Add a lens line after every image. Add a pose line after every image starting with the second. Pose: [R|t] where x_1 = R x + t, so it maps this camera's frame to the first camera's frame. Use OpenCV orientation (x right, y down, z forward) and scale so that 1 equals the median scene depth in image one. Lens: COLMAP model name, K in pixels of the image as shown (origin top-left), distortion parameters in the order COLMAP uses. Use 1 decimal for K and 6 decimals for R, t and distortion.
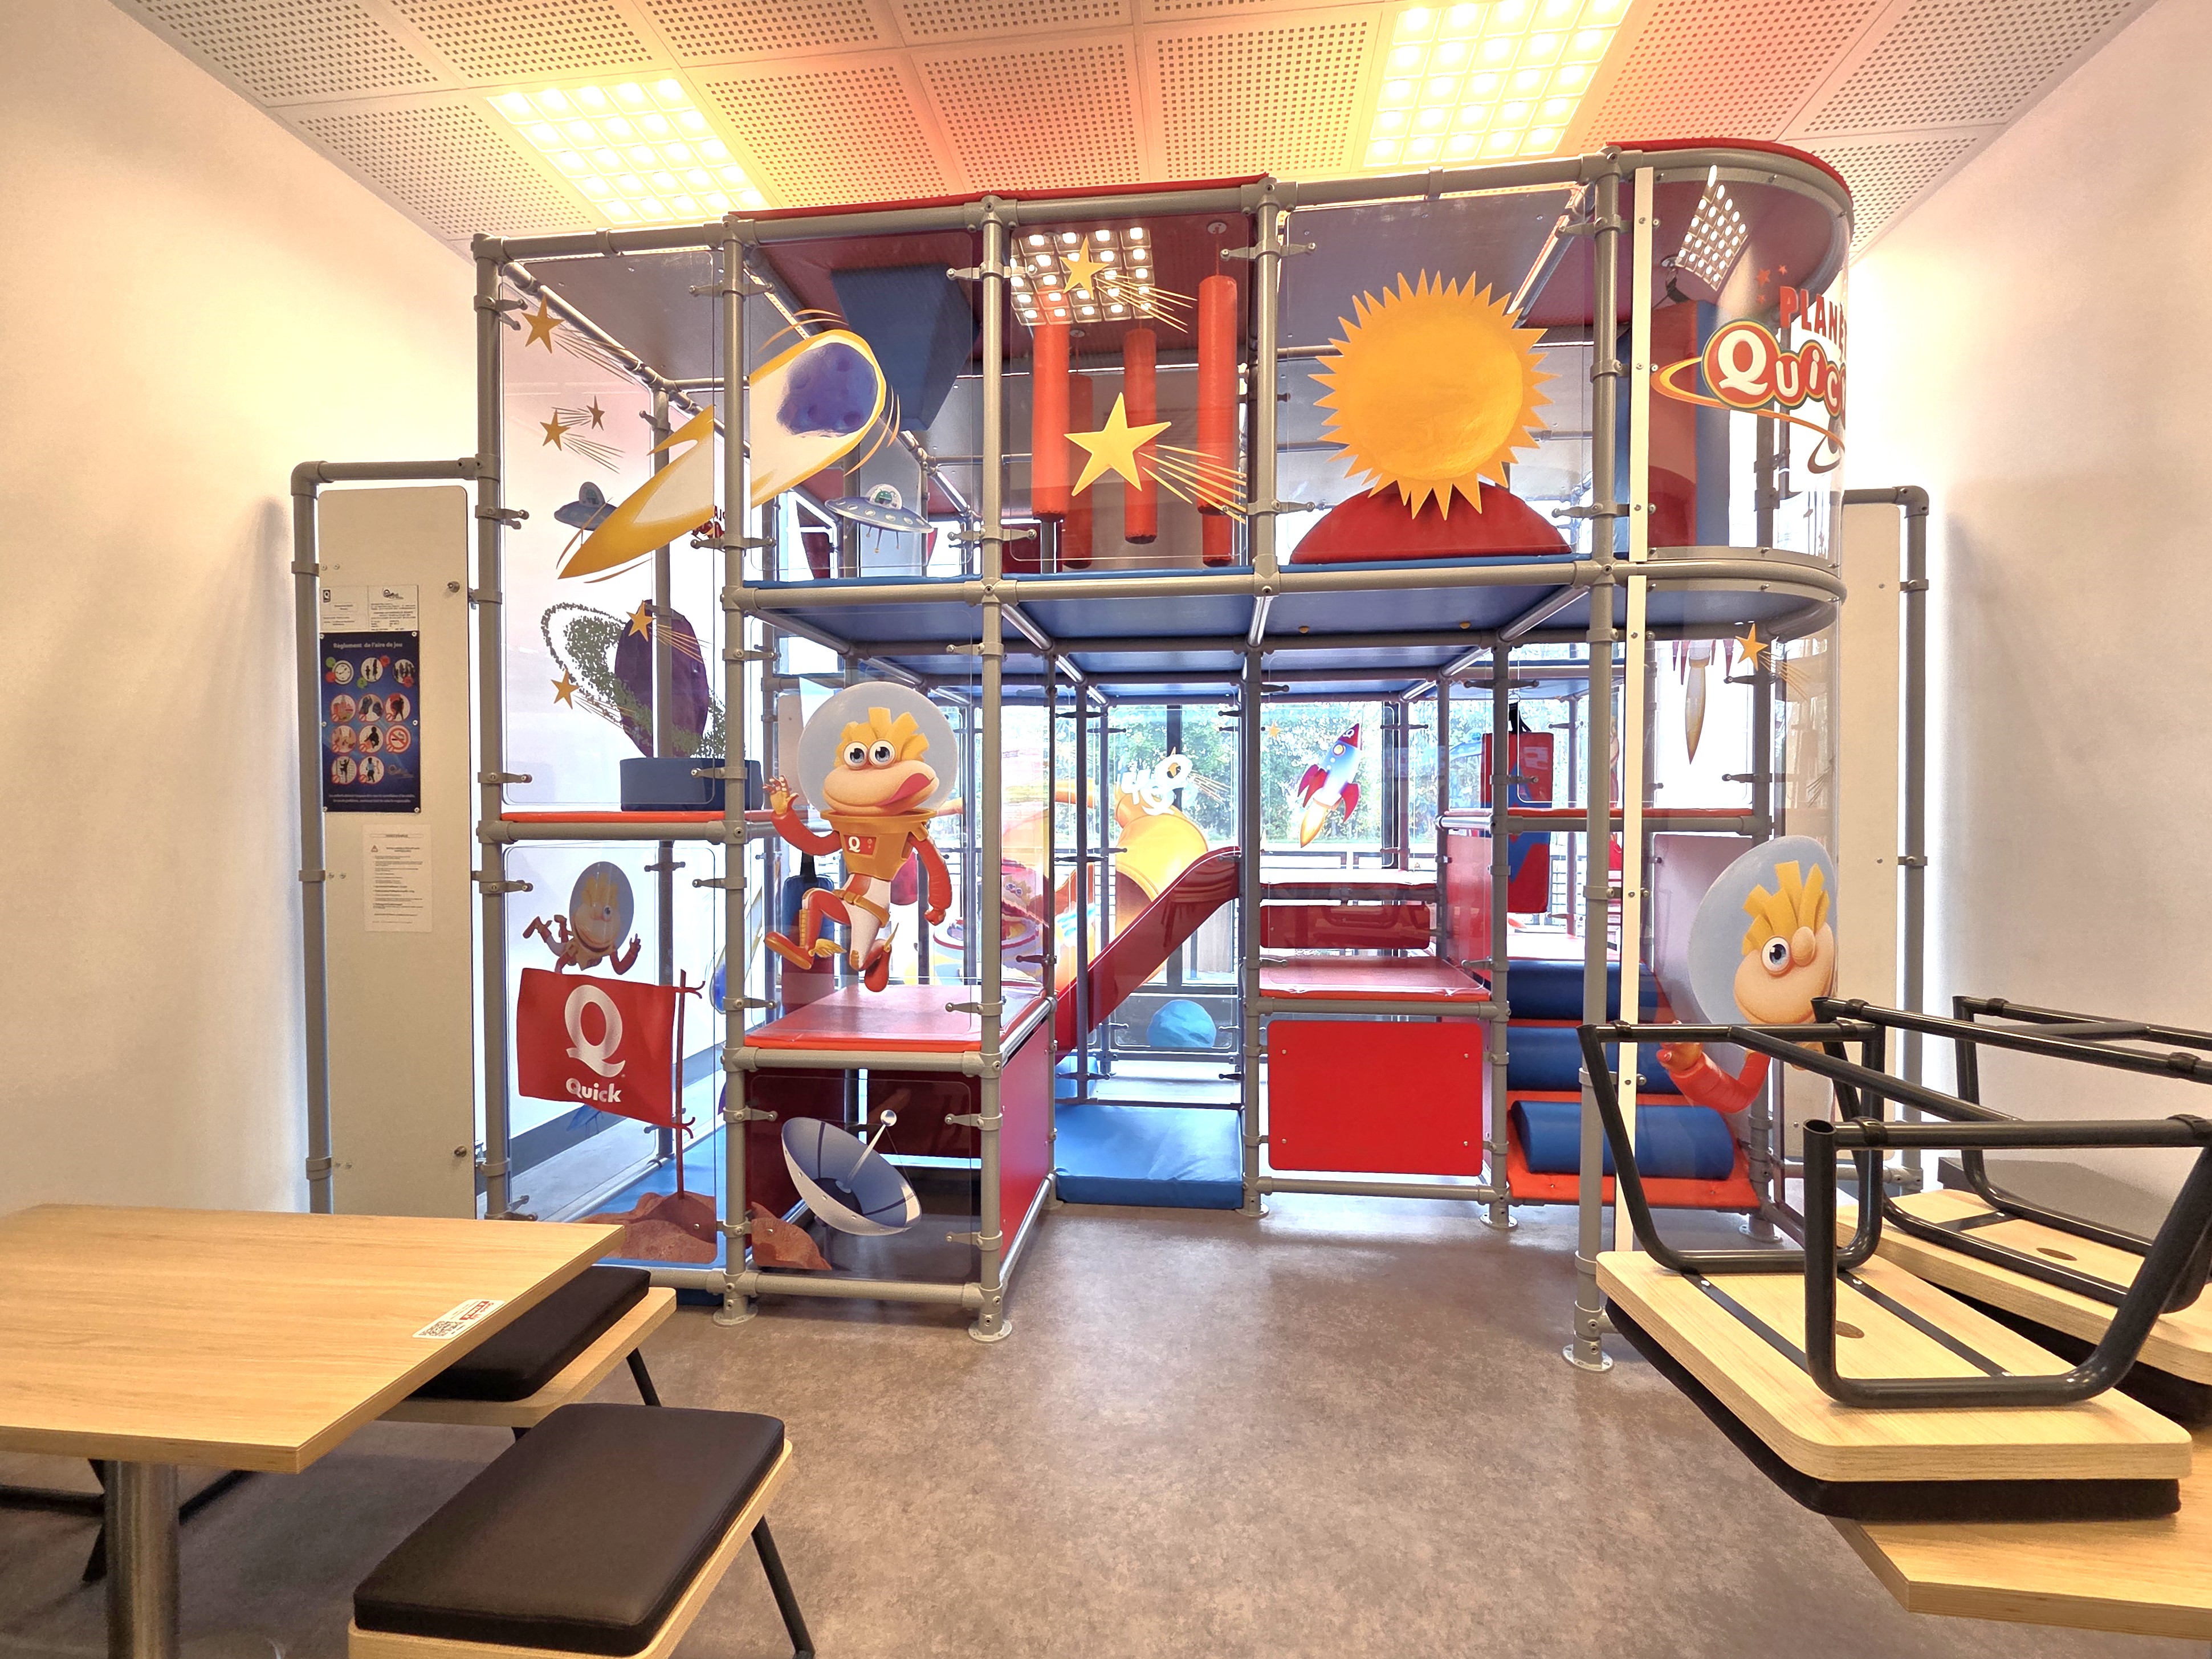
lens RADIAL K [[892.8, 0, 1098.9], [0, 892.8, 825.0], [0, 0, 1]] dist [-0.001167, -0.000010]
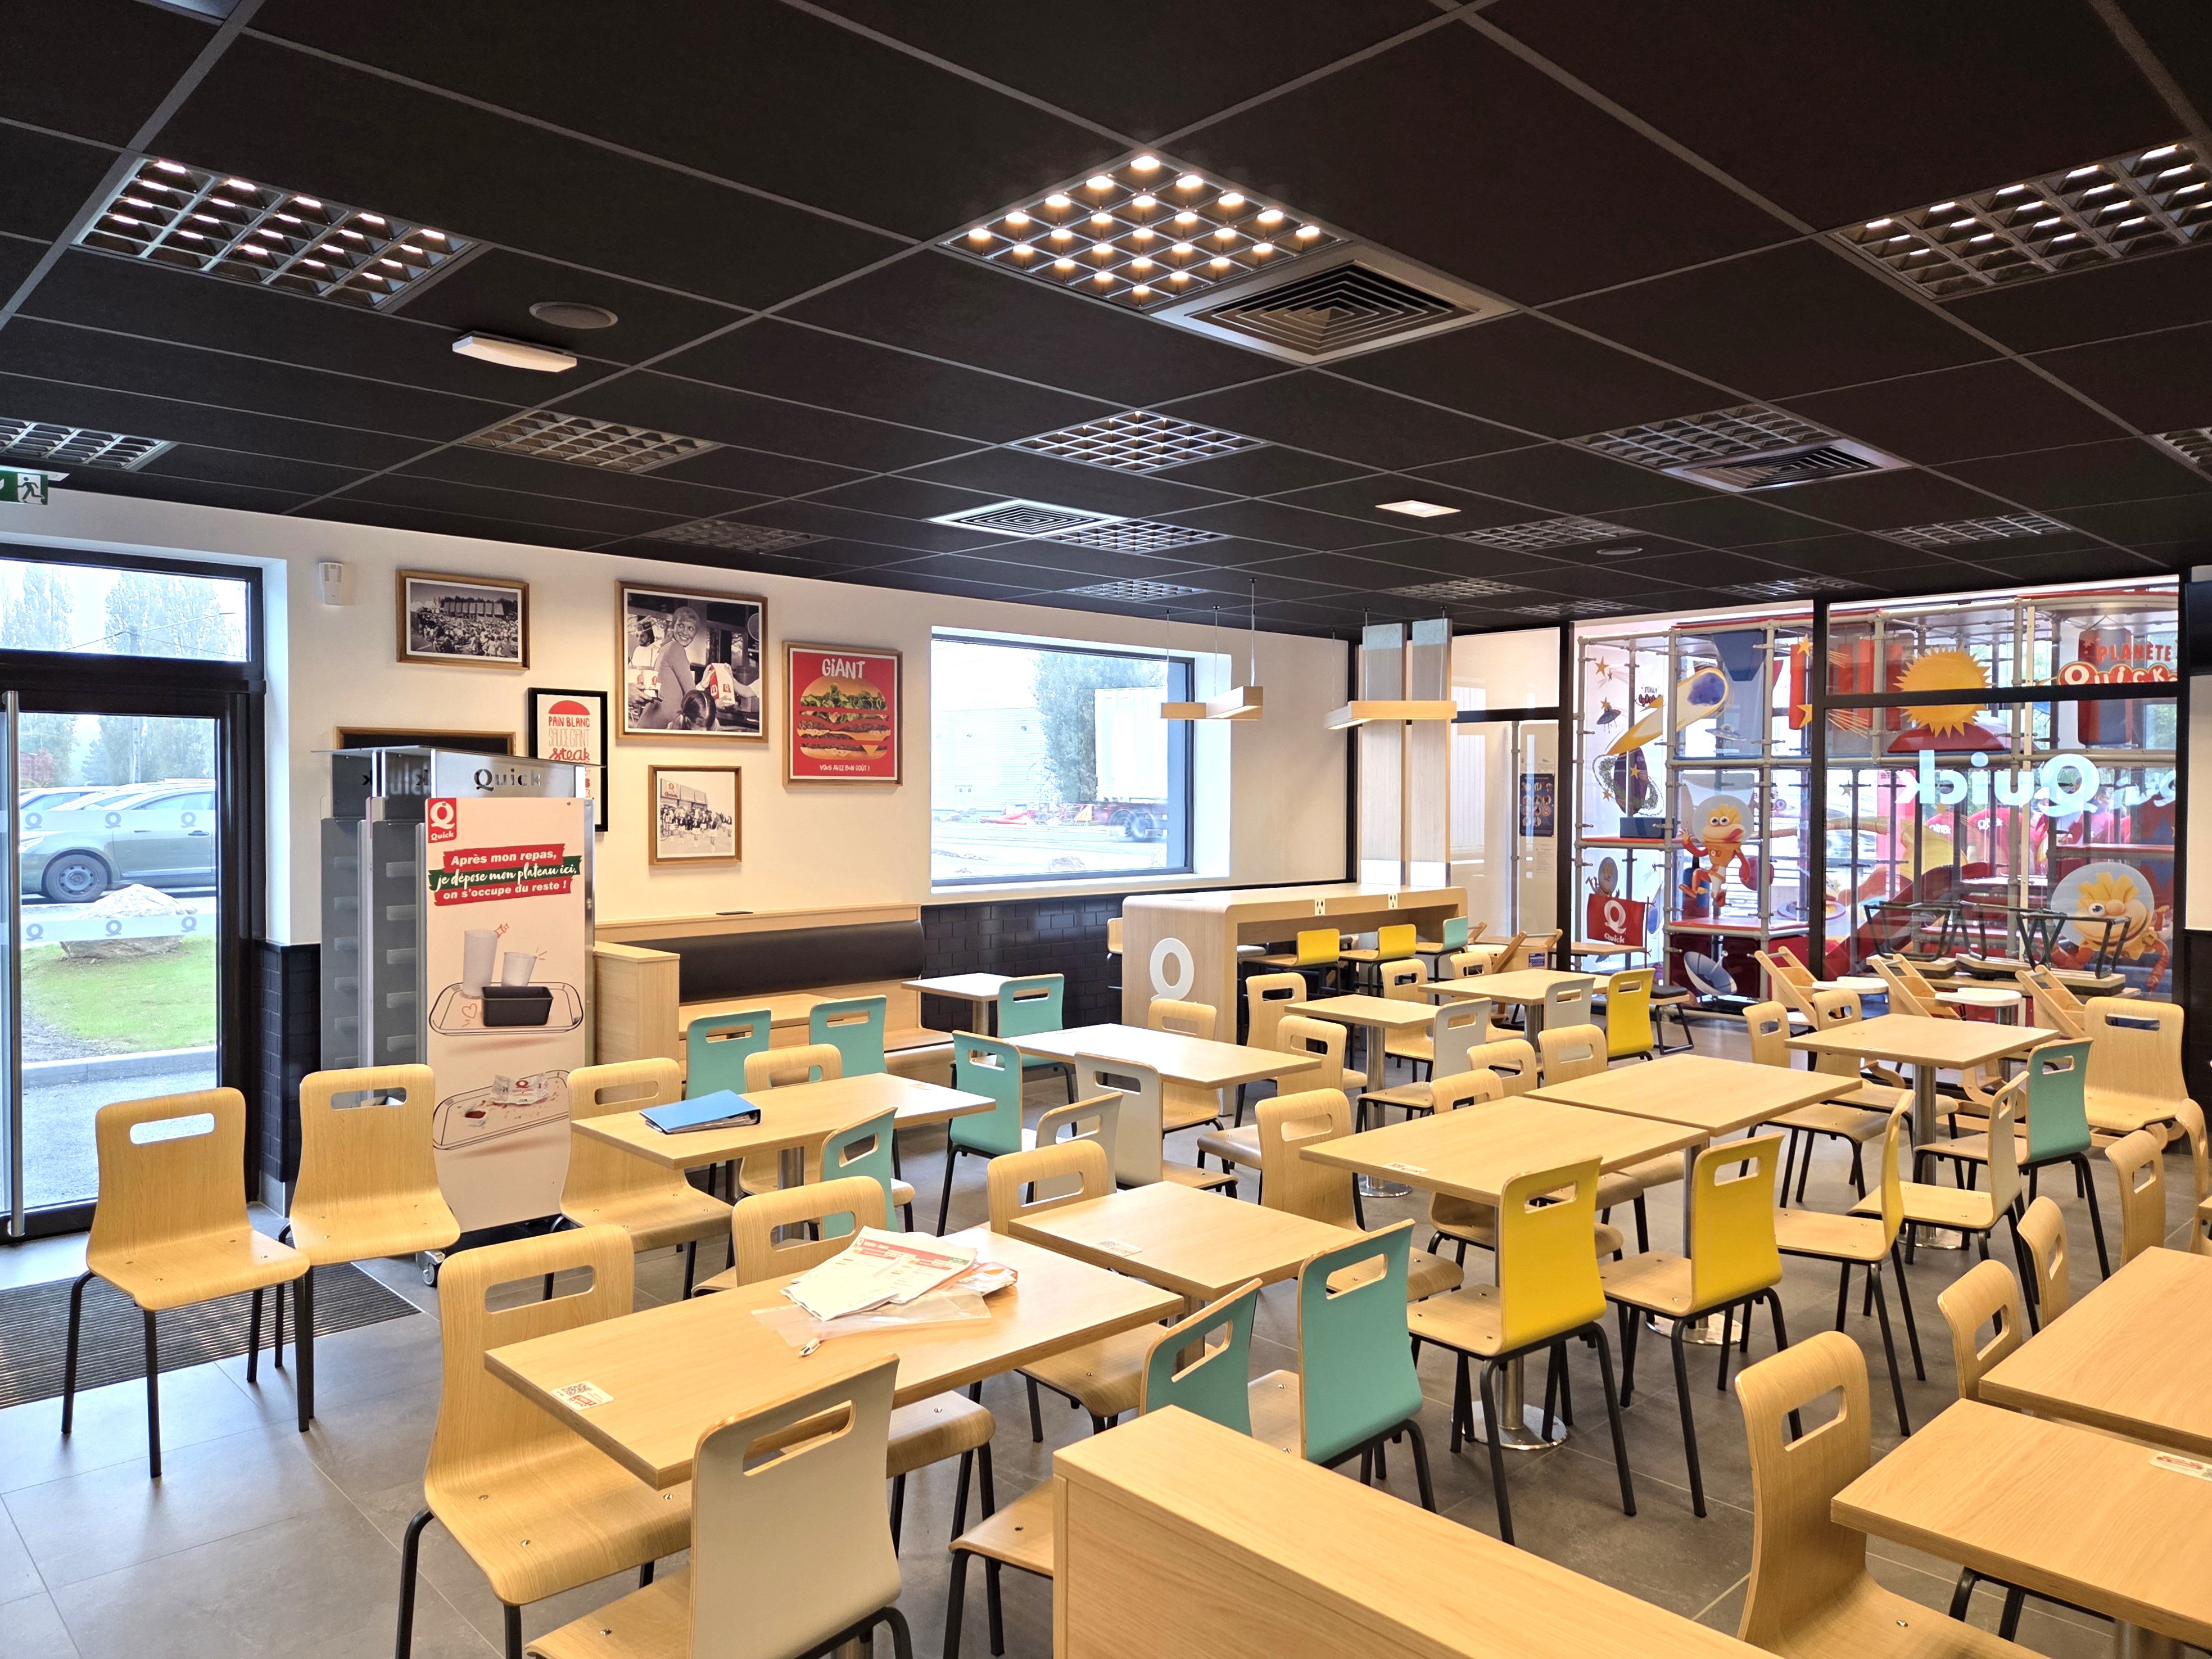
lens RADIAL K [[1485.3, 0, 1090.2], [0, 1485.3, 824.9], [0, 0, 1]] dist [0.043299, -0.003683]
pose [[0.764383, 0.018234, -0.644504, 1.155090], [-0.012667, 0.999832, 0.013264, -0.096381], [0.644638, -0.001975, 0.764486, -3.539302]]
